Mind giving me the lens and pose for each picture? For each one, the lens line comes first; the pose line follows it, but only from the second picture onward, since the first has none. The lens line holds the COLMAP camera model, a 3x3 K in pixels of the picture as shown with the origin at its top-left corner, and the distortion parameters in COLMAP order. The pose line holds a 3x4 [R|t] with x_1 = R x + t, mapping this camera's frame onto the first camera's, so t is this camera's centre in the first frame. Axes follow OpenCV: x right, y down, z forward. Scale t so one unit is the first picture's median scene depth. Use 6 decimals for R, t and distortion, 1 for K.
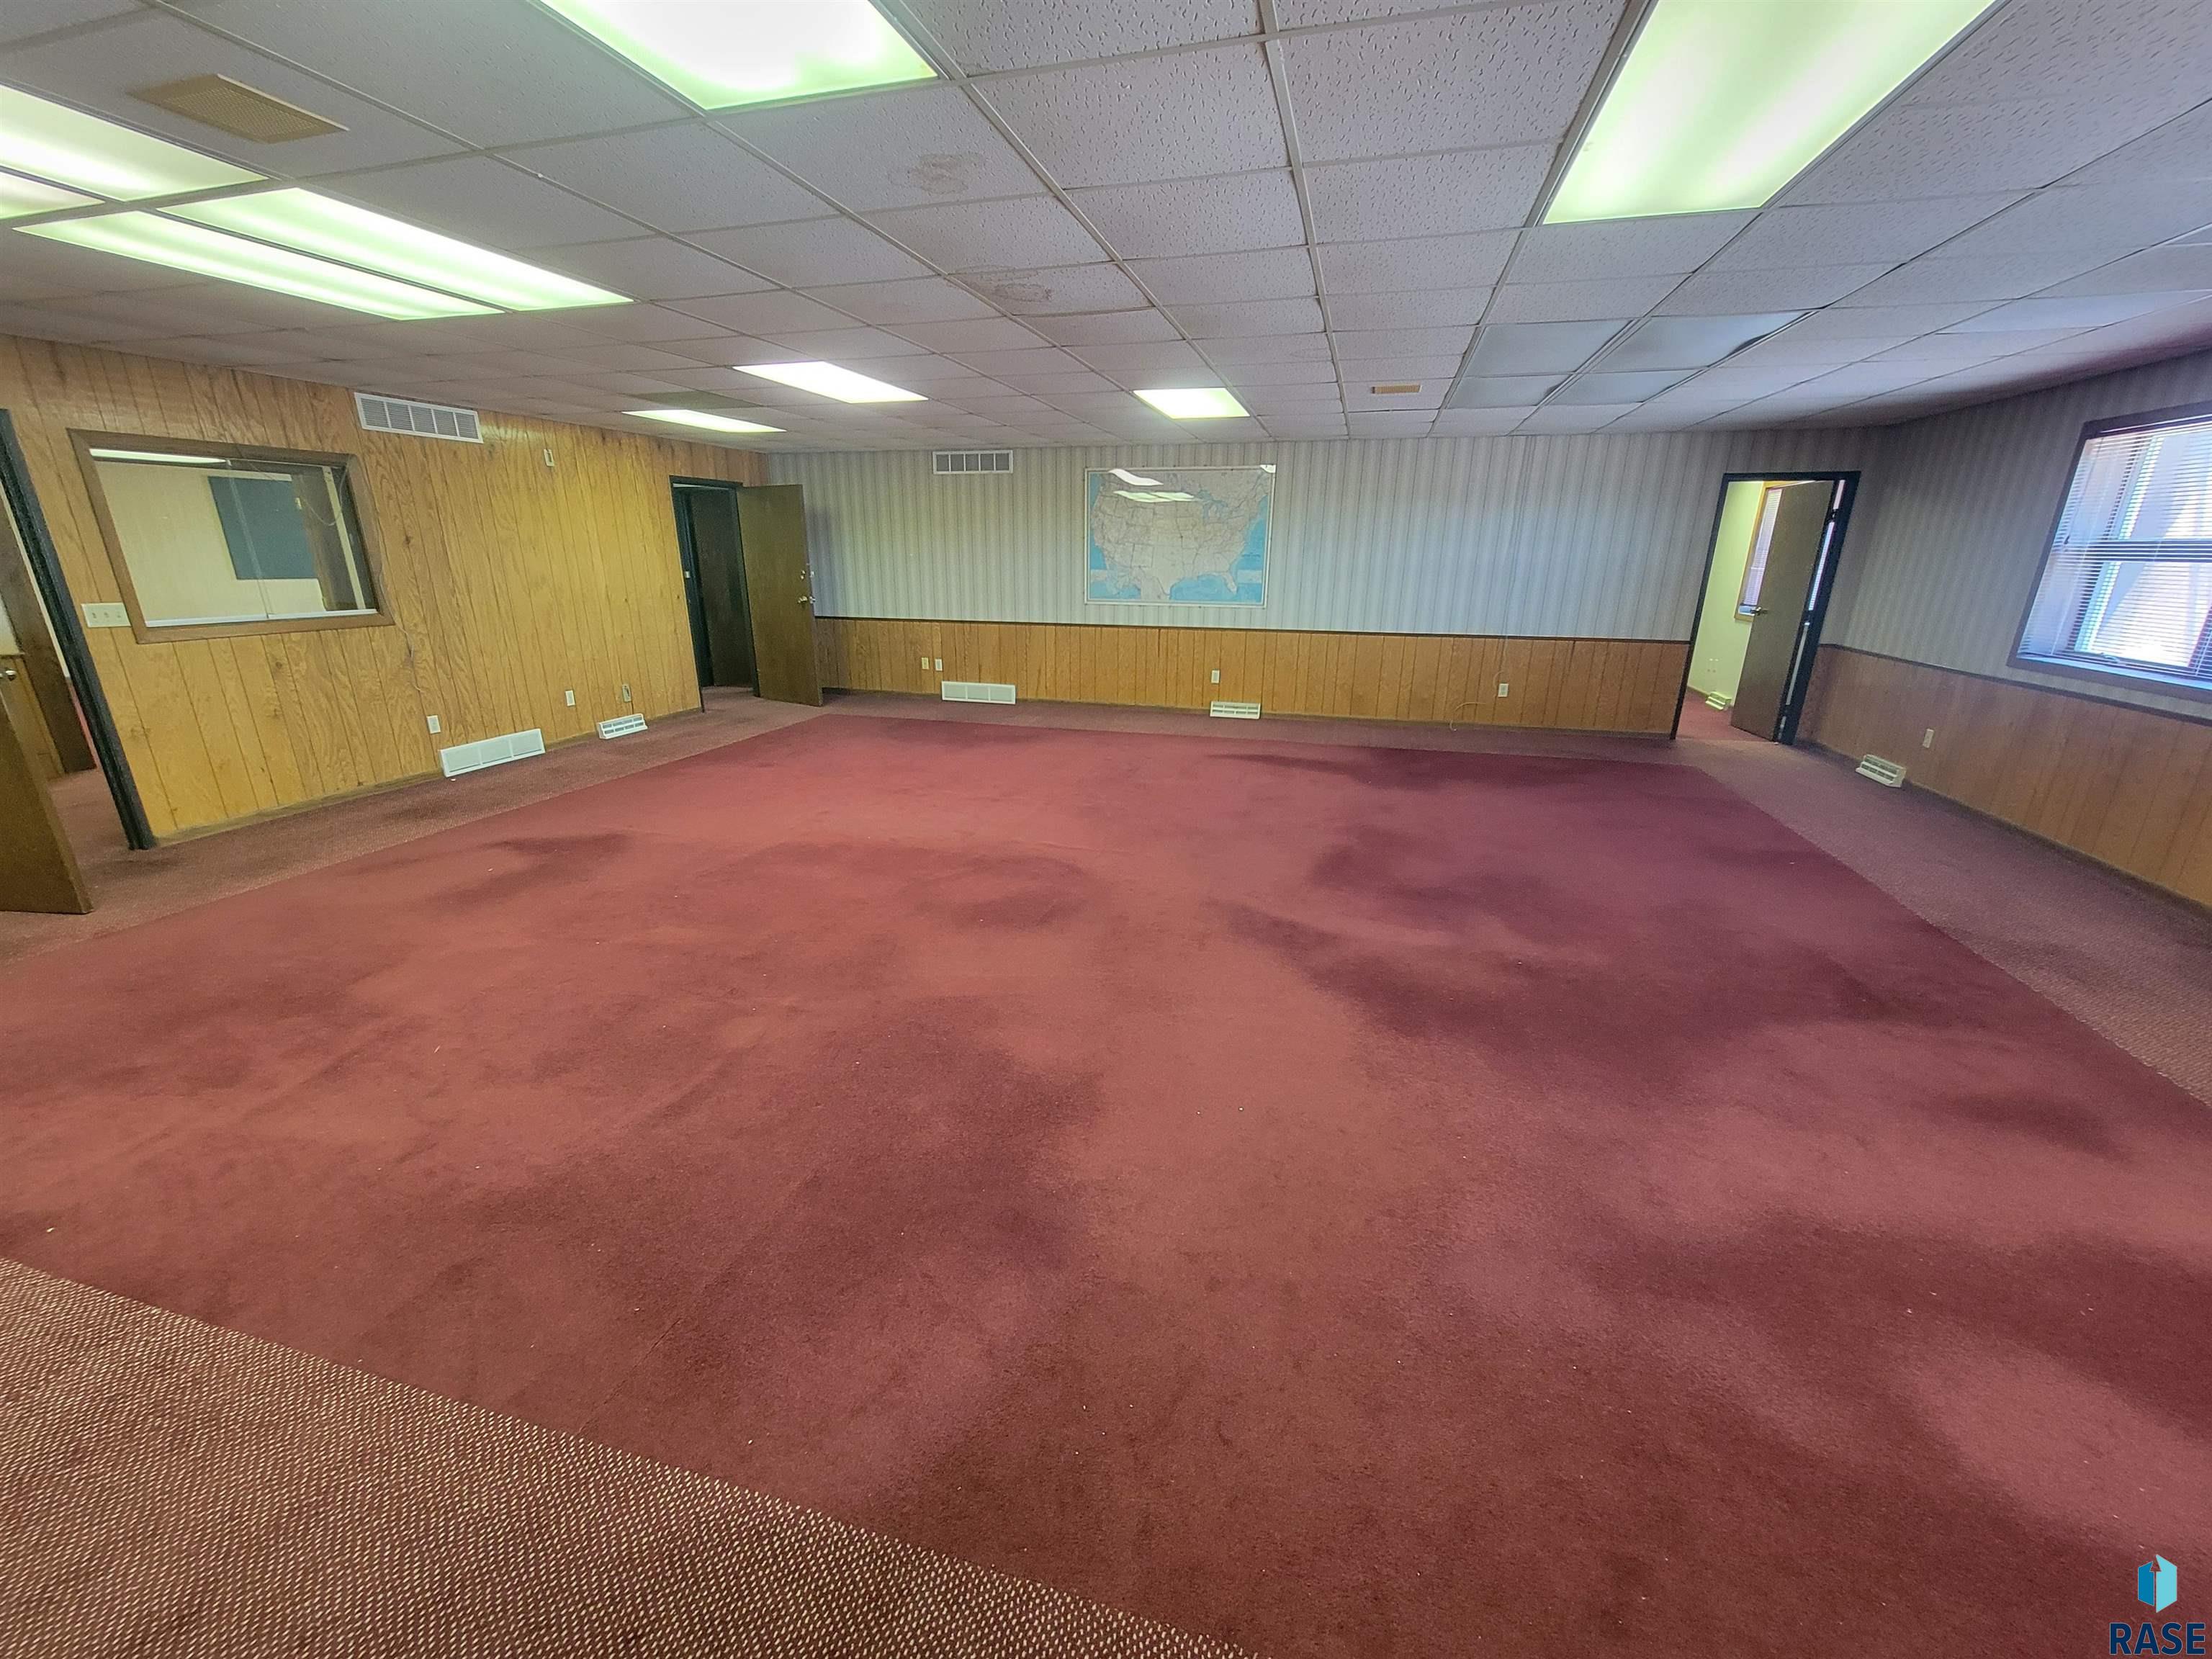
lens RADIAL K [[895.9, 0, 1104.3], [0, 895.9, 839.9], [0, 0, 1]] dist [-0.002636, -0.000440]
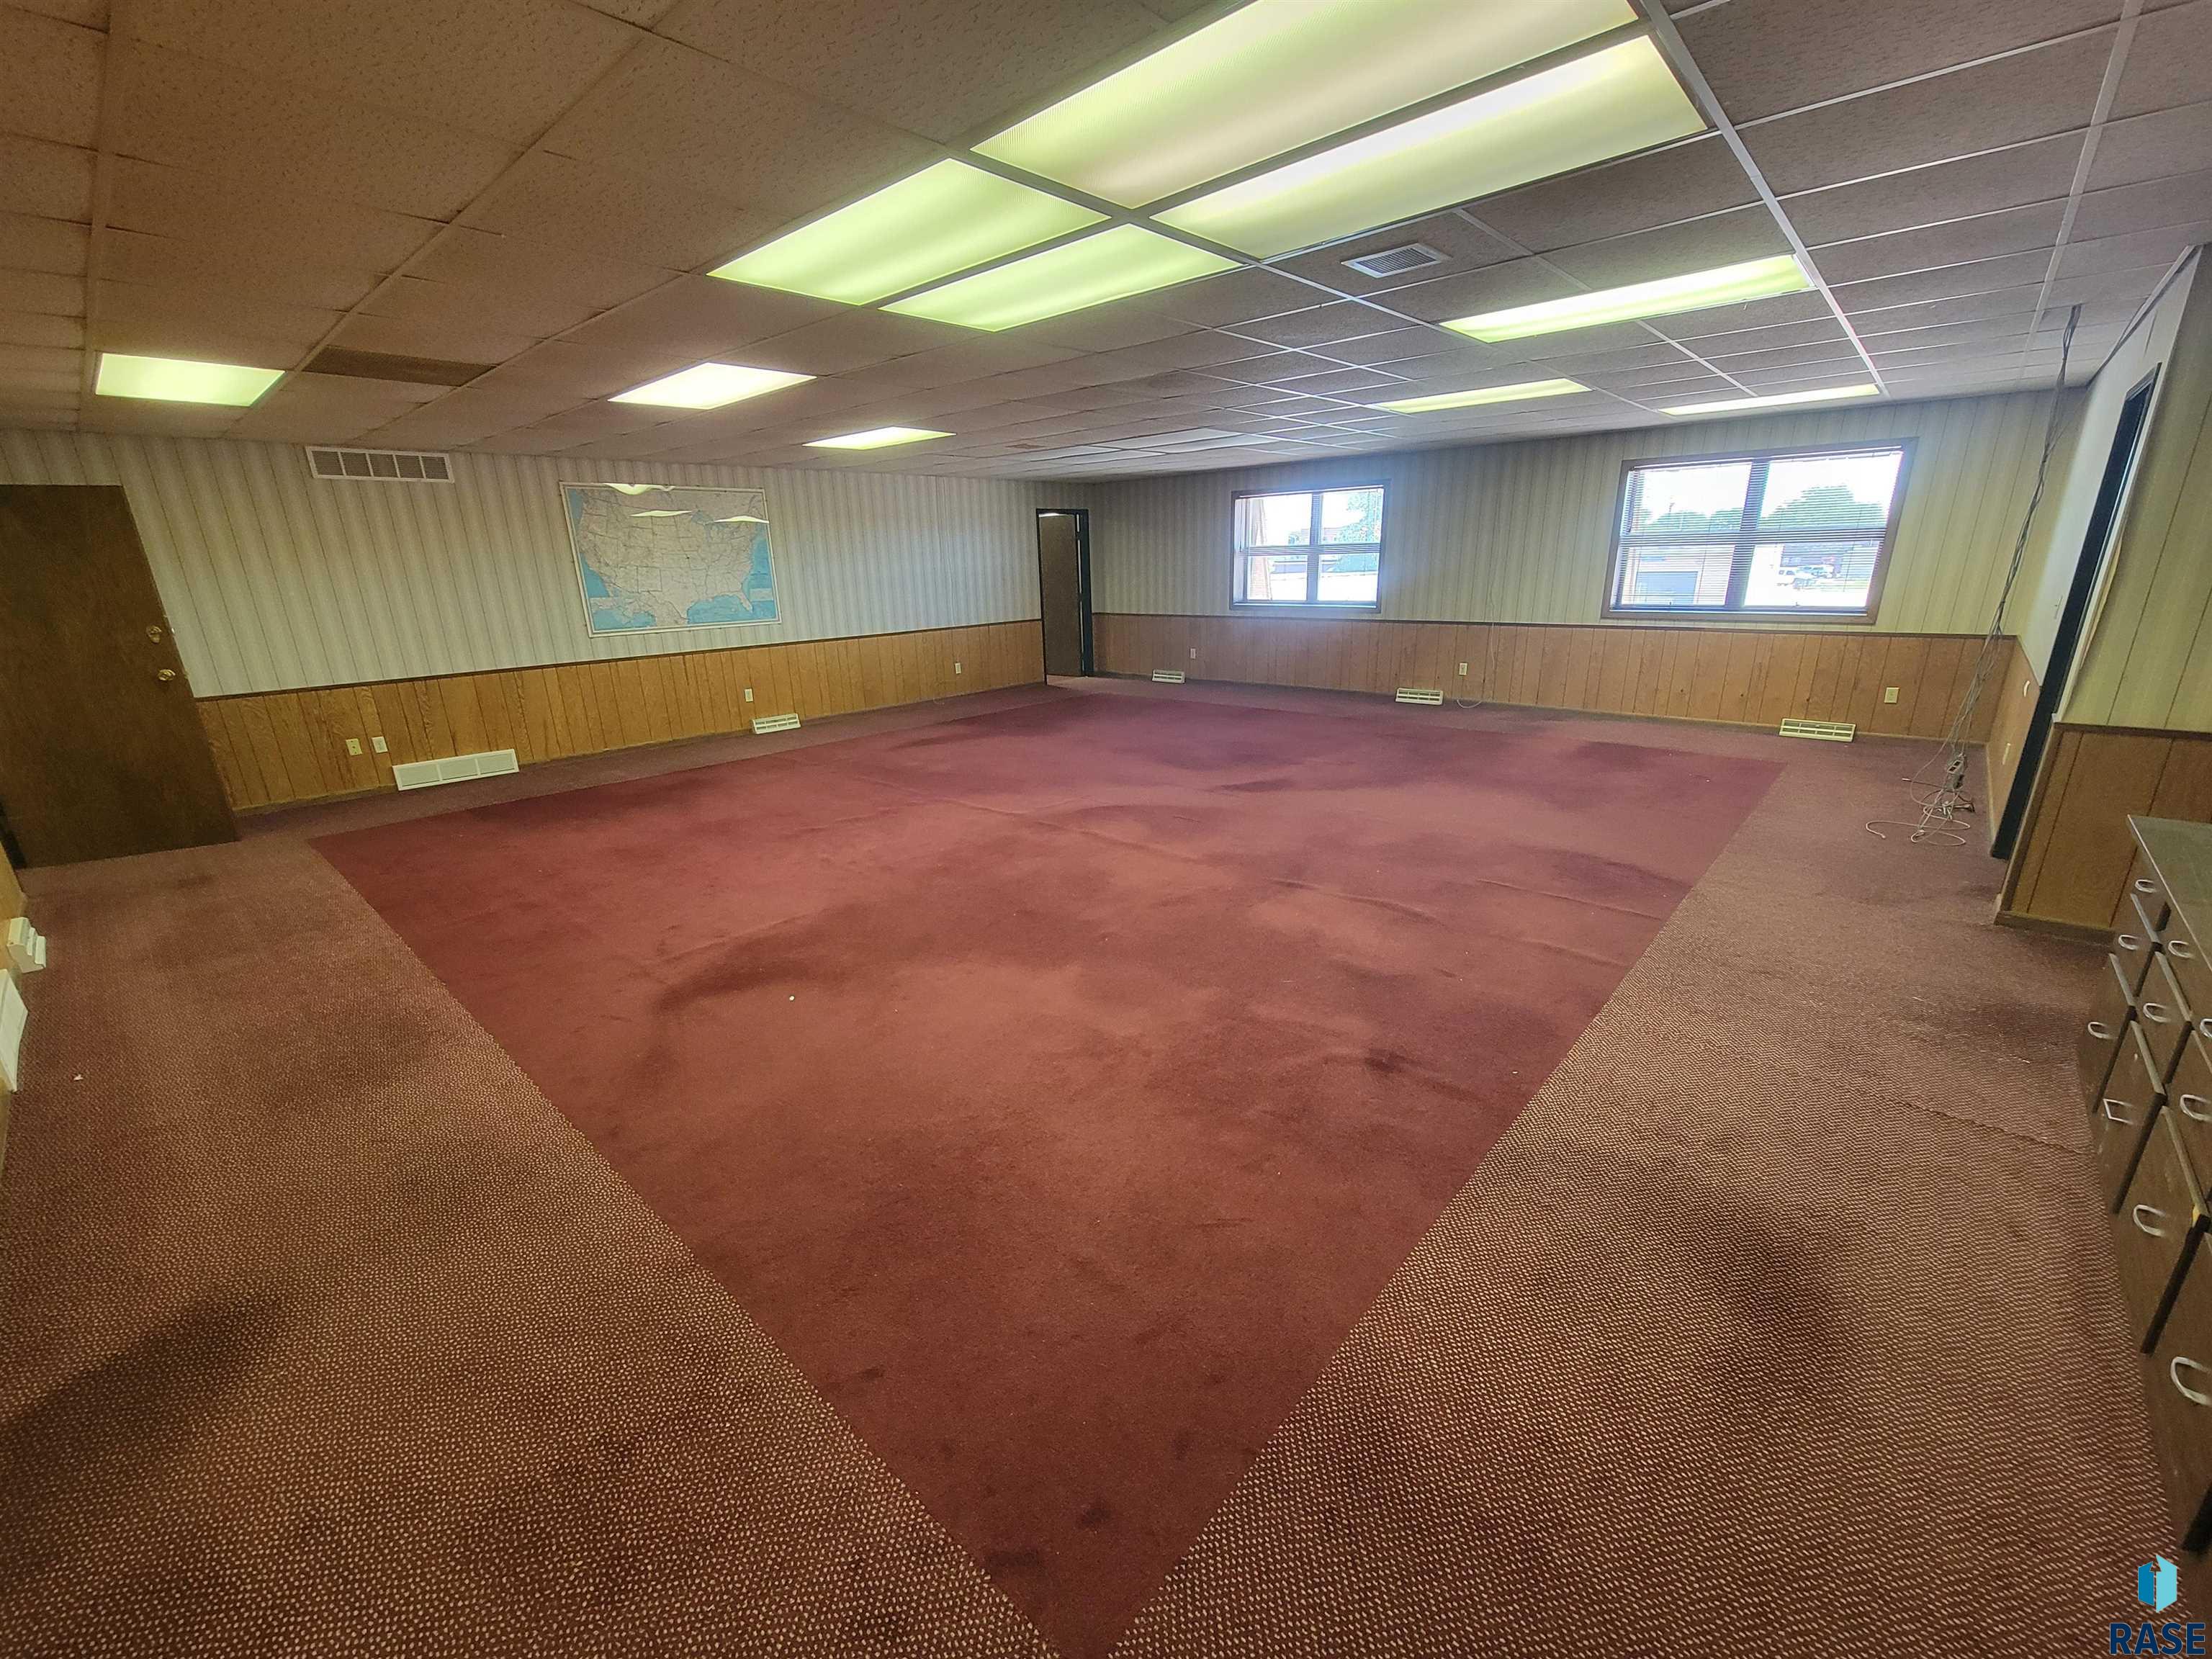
lens RADIAL K [[895.9, 0, 1103.4], [0, 895.9, 834.2], [0, 0, 1]] dist [-0.002636, -0.000440]
pose [[0.449862, -0.281001, 0.847740, -0.604202], [0.302967, 0.940943, 0.151122, -0.068241], [-0.840140, 0.188853, 0.508428, 0.189093]]
